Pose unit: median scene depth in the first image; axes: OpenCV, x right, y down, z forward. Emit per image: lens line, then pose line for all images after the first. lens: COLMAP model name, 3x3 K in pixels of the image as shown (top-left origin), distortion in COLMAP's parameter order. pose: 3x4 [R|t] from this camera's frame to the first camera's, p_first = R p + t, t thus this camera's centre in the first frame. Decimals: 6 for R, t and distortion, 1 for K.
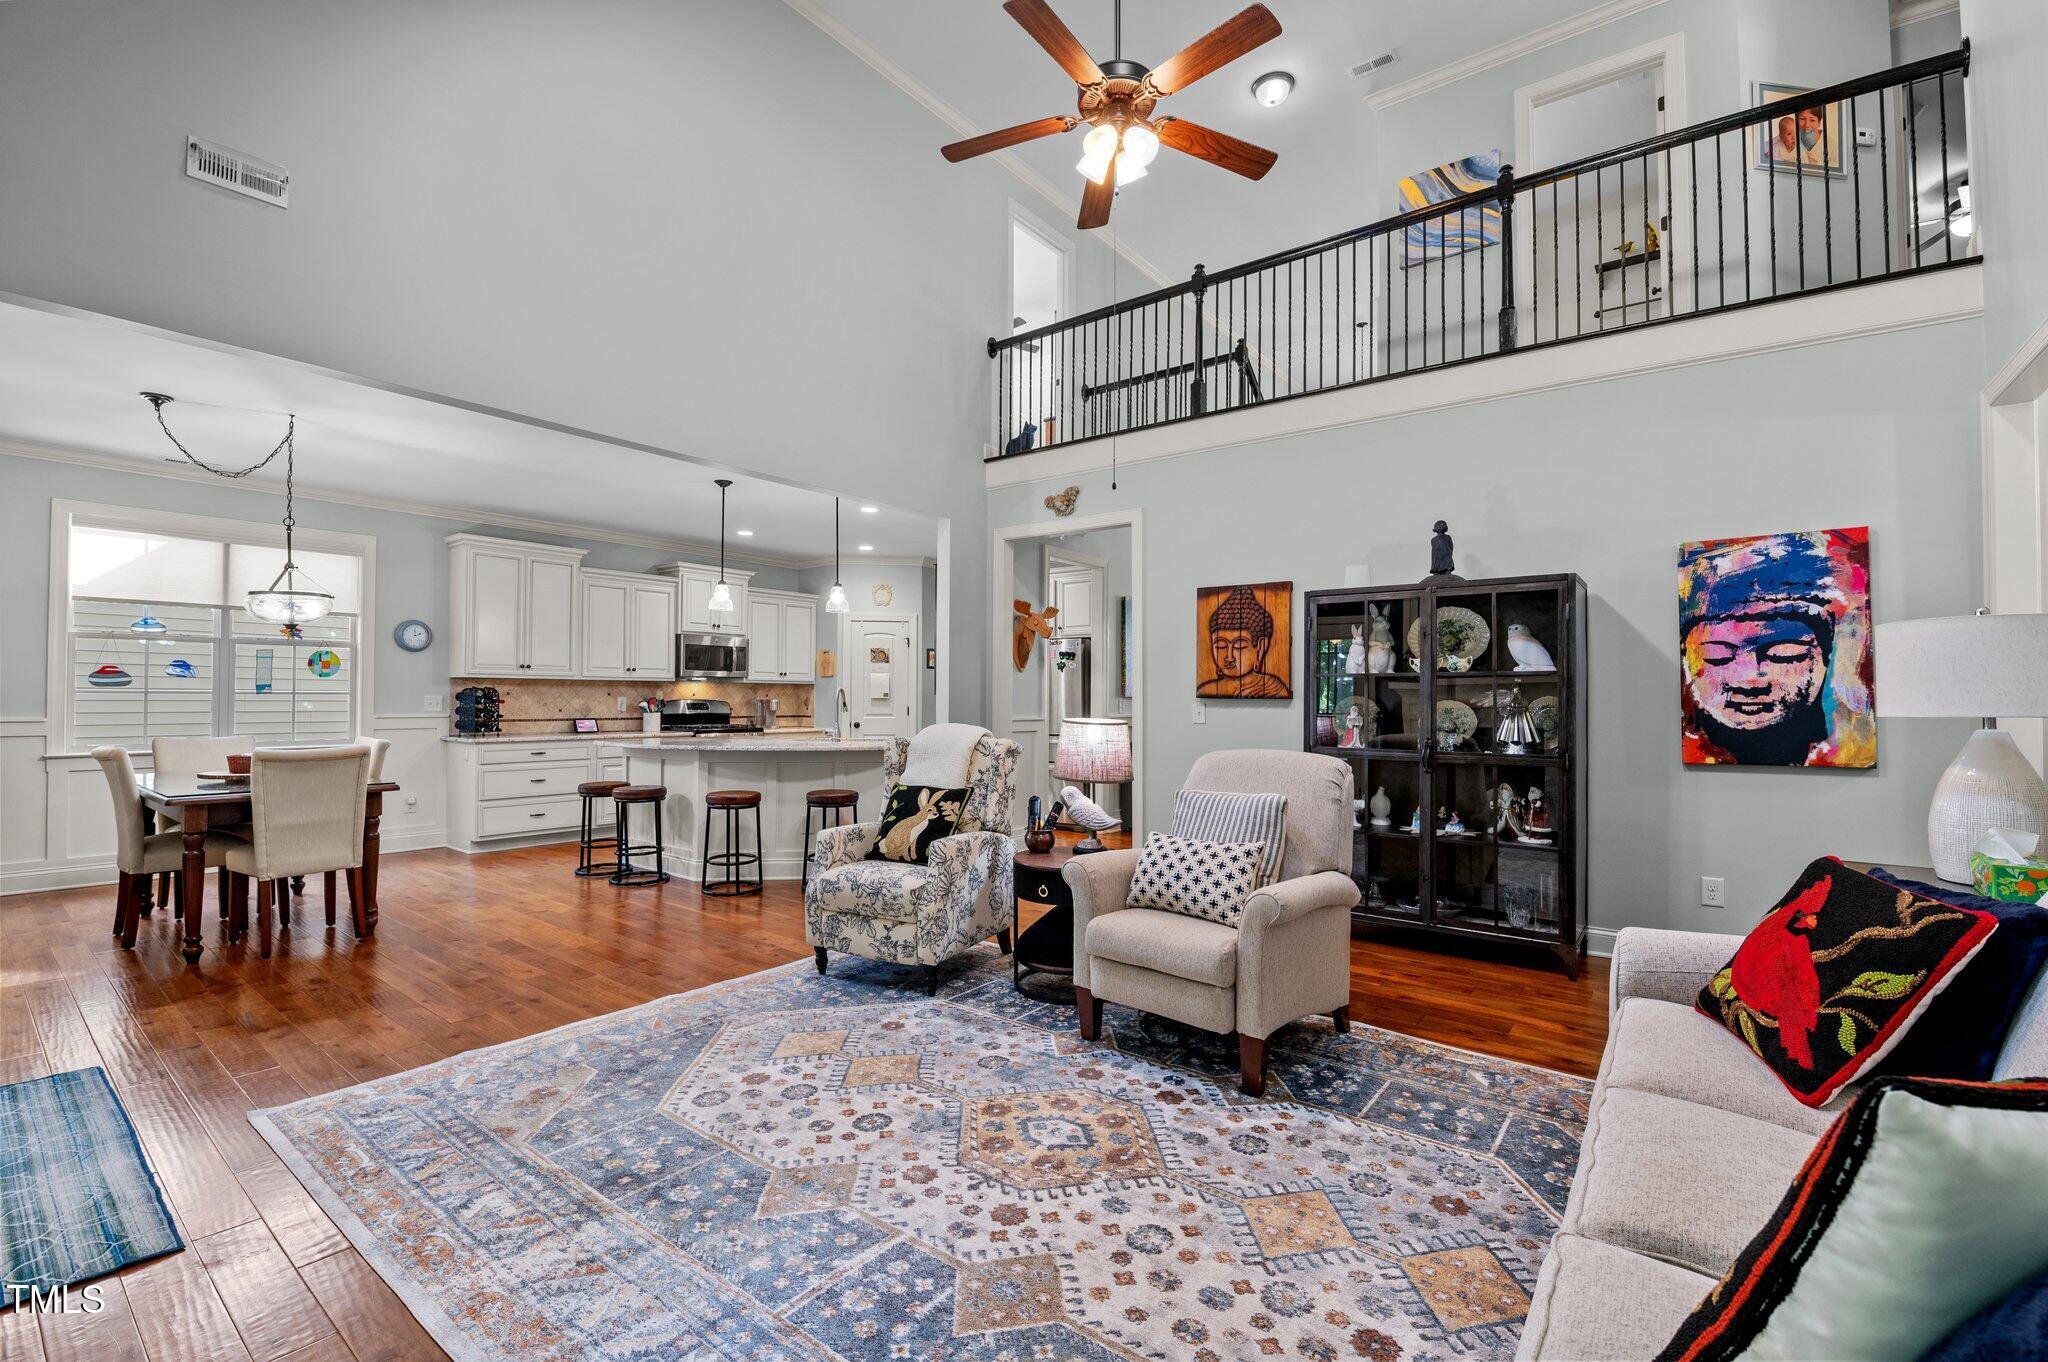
lens RADIAL K [[877.2, 0, 1016.0], [0, 877.2, 686.5], [0, 0, 1]] dist [0.001498, -0.010175]
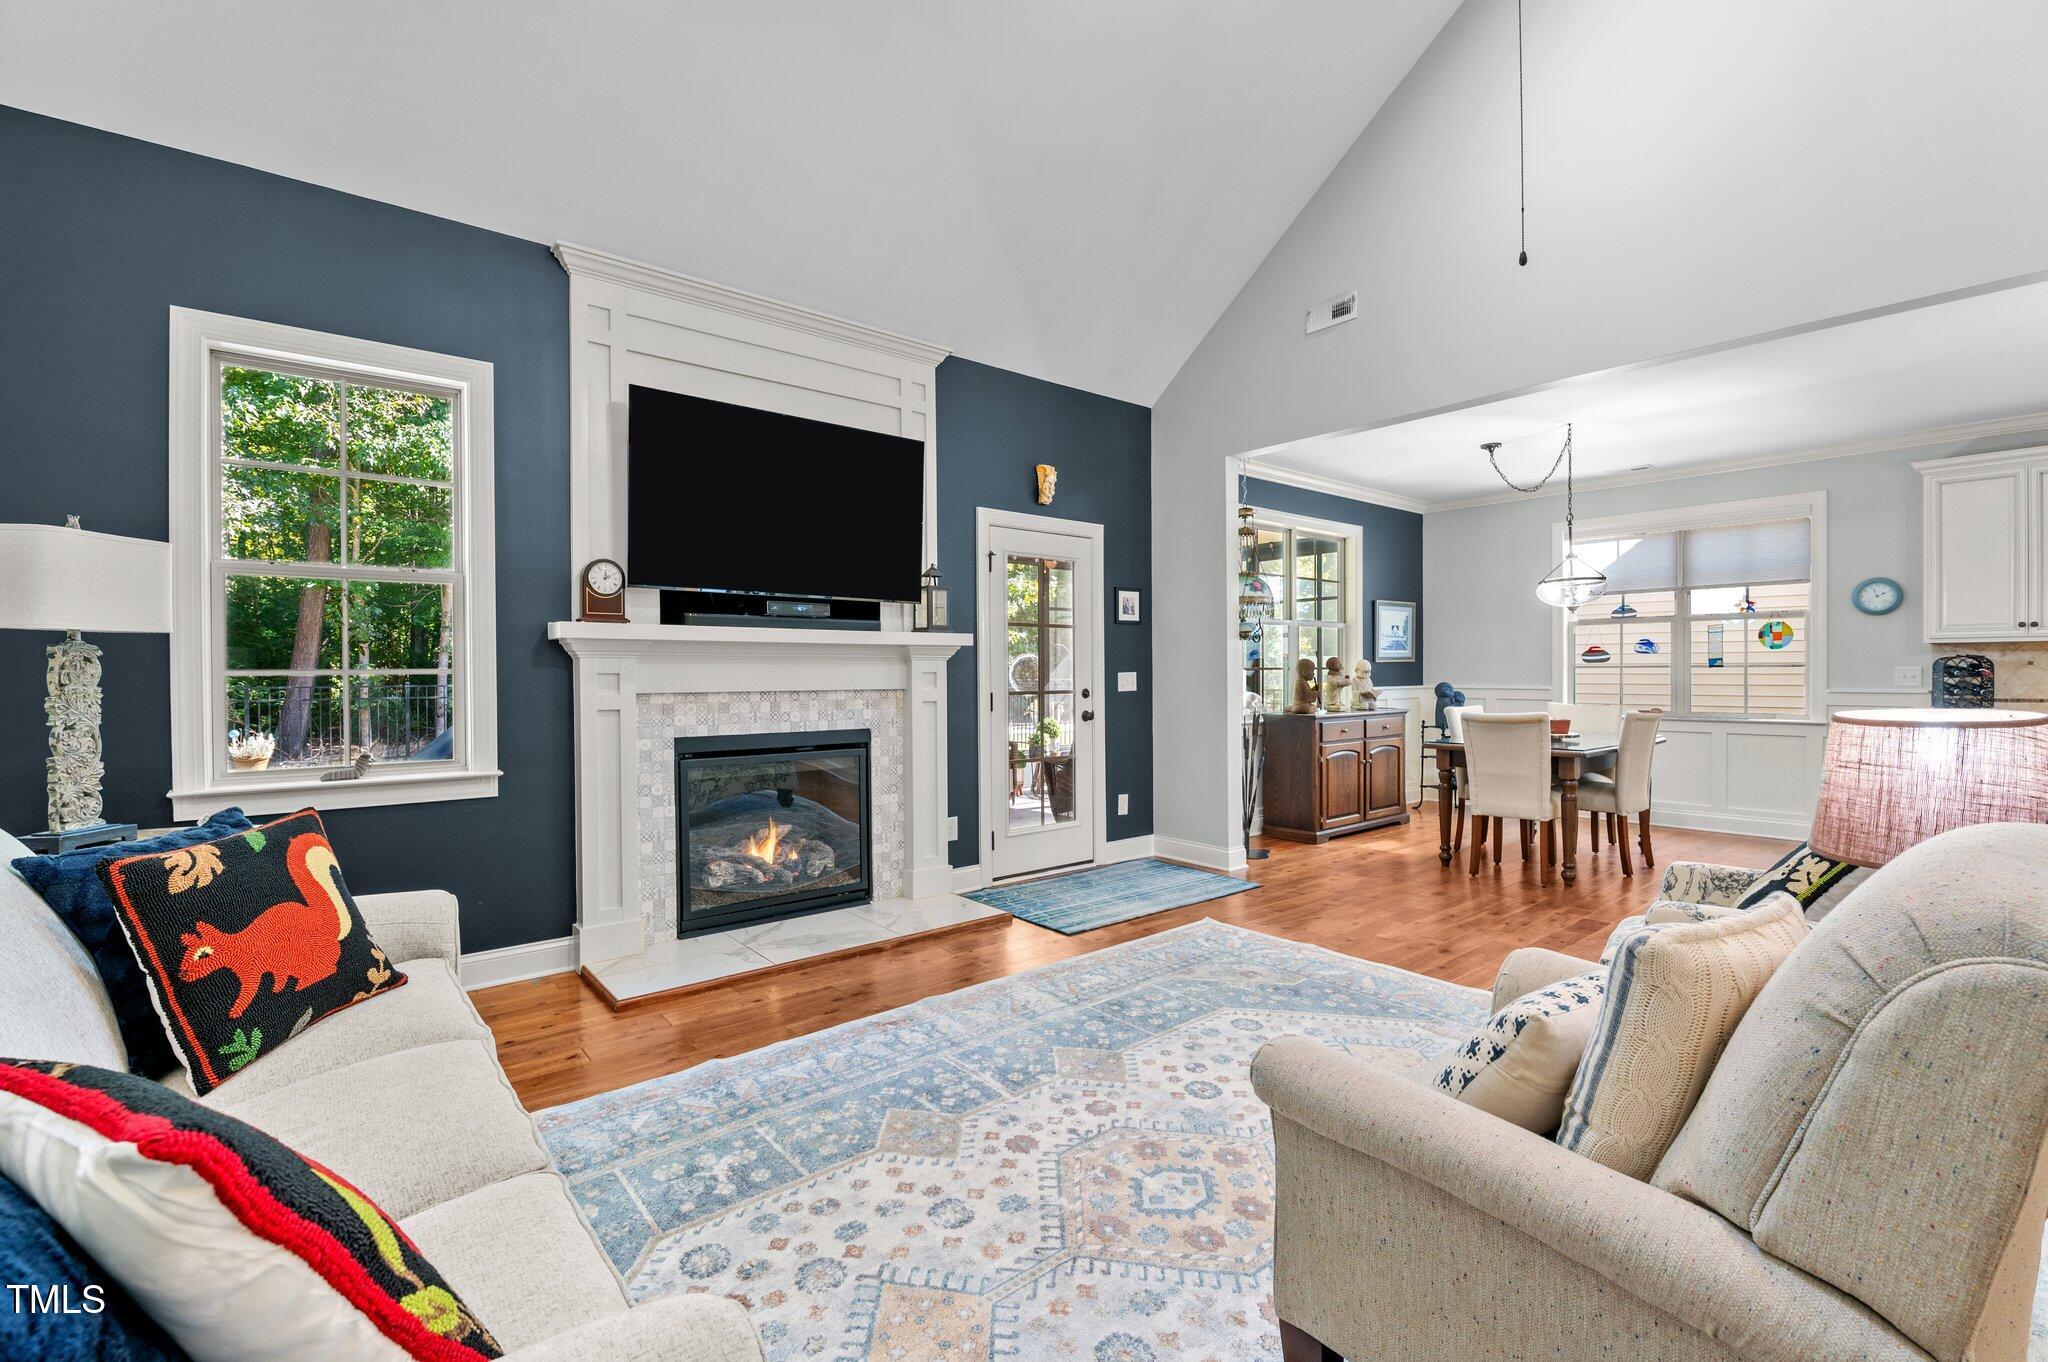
lens RADIAL K [[884.8, 0, 1017.9], [0, 884.8, 685.3], [0, 0, 1]] dist [0.016858, -0.011041]
pose [[-0.217706, 0.009111, -0.975972, 0.770017], [0.017659, 0.999830, 0.005395, 0.020415], [0.975855, -0.016061, -0.217830, 0.901663]]
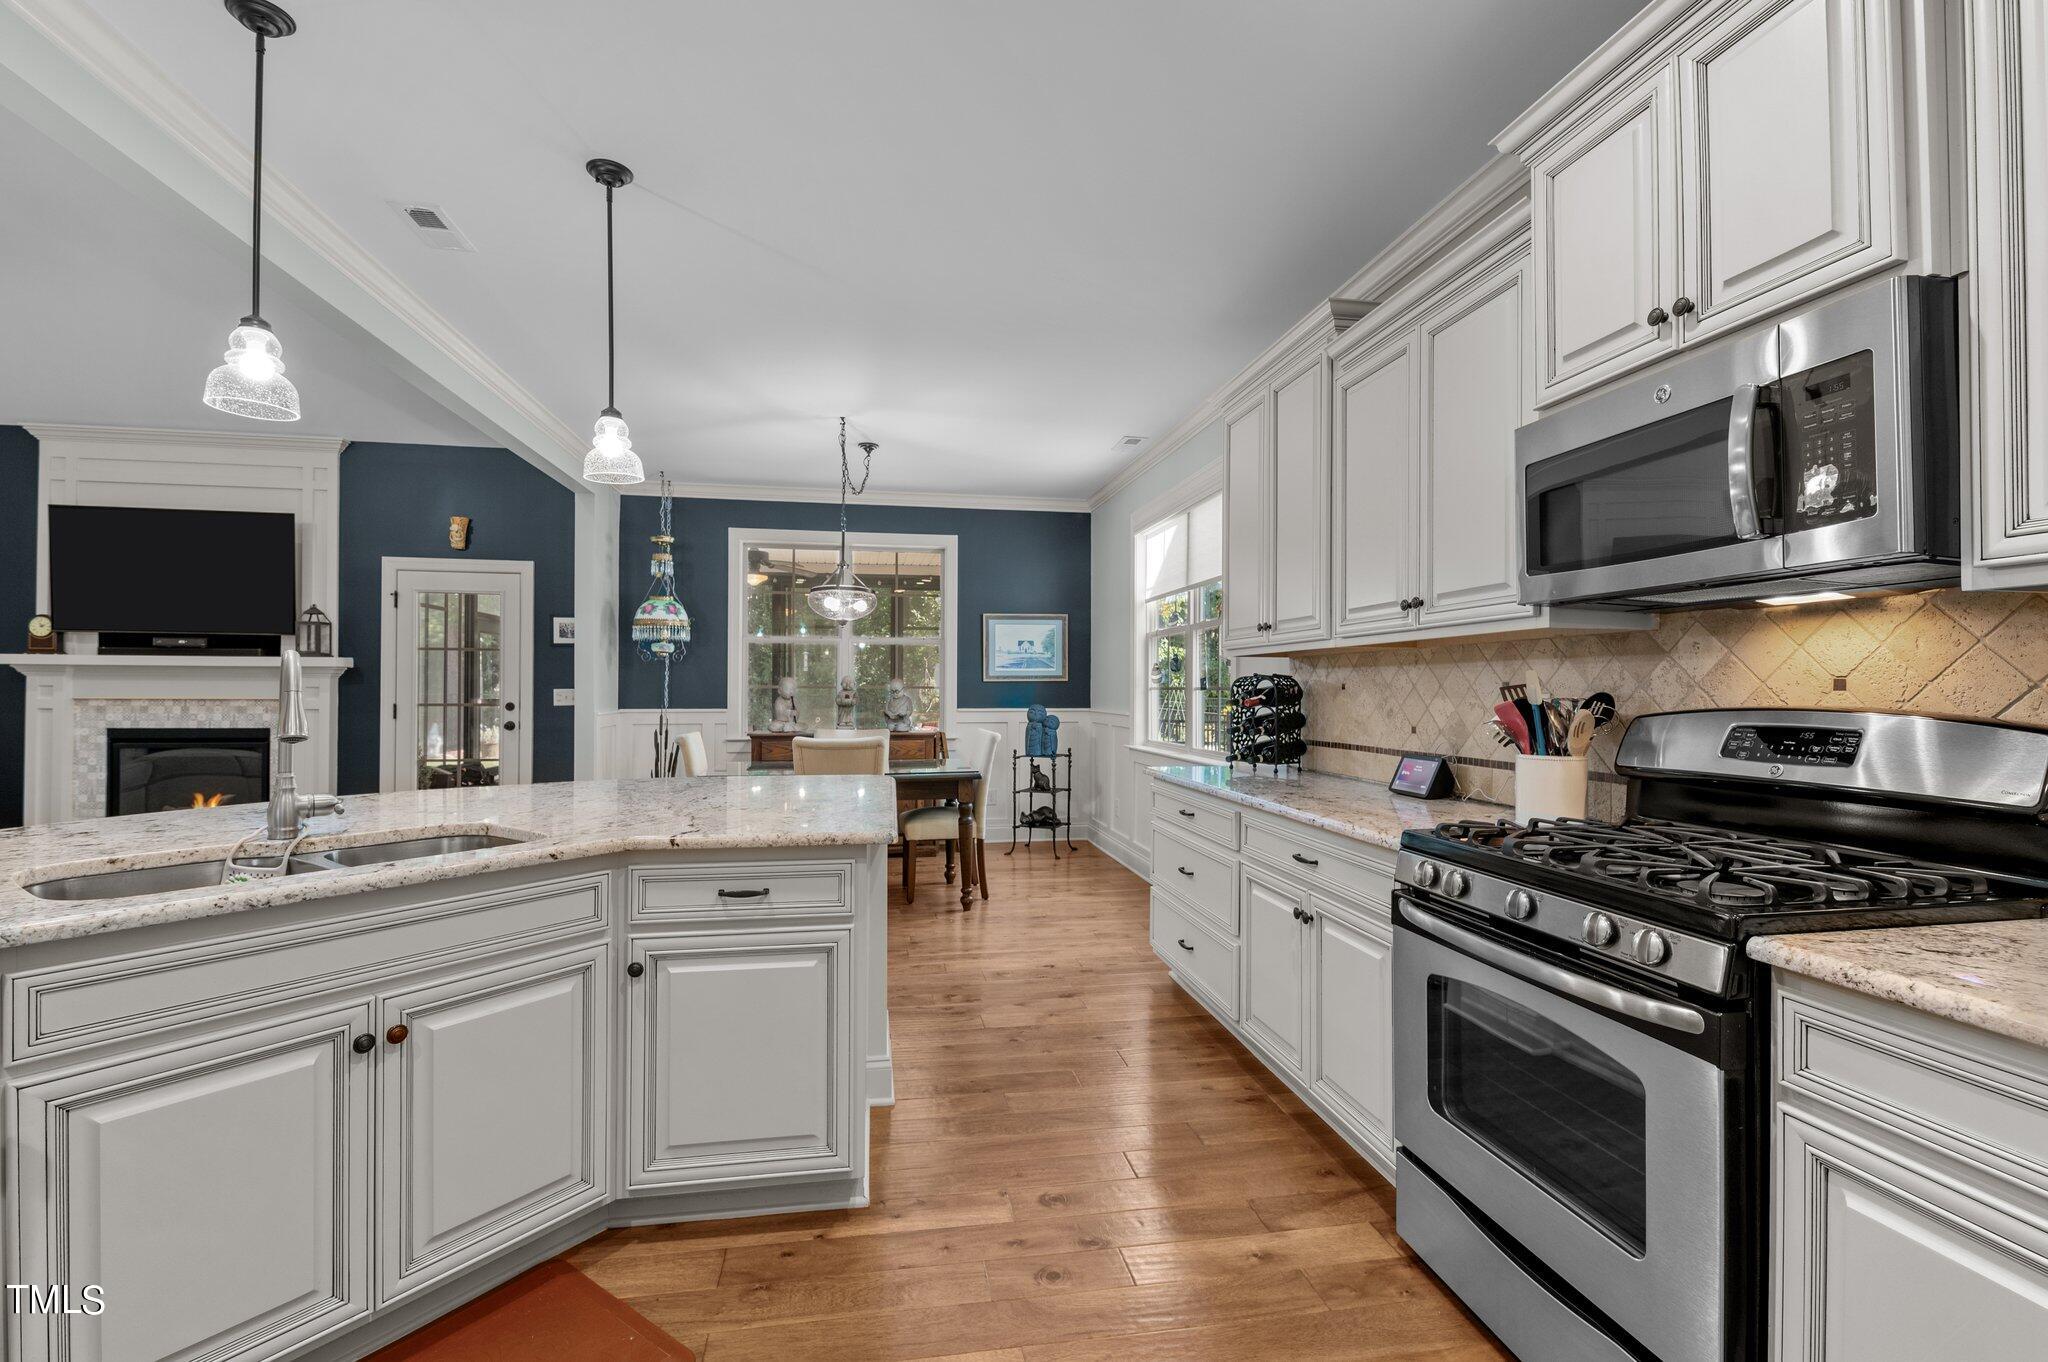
lens RADIAL K [[884.8, 0, 1017.9], [0, 884.8, 685.3], [0, 0, 1]] dist [0.016858, -0.011041]
pose [[-0.665834, -0.011685, -0.746008, -0.313054], [0.002123, 0.999844, -0.017556, 0.039740], [0.746097, -0.013274, -0.665705, 3.086091]]
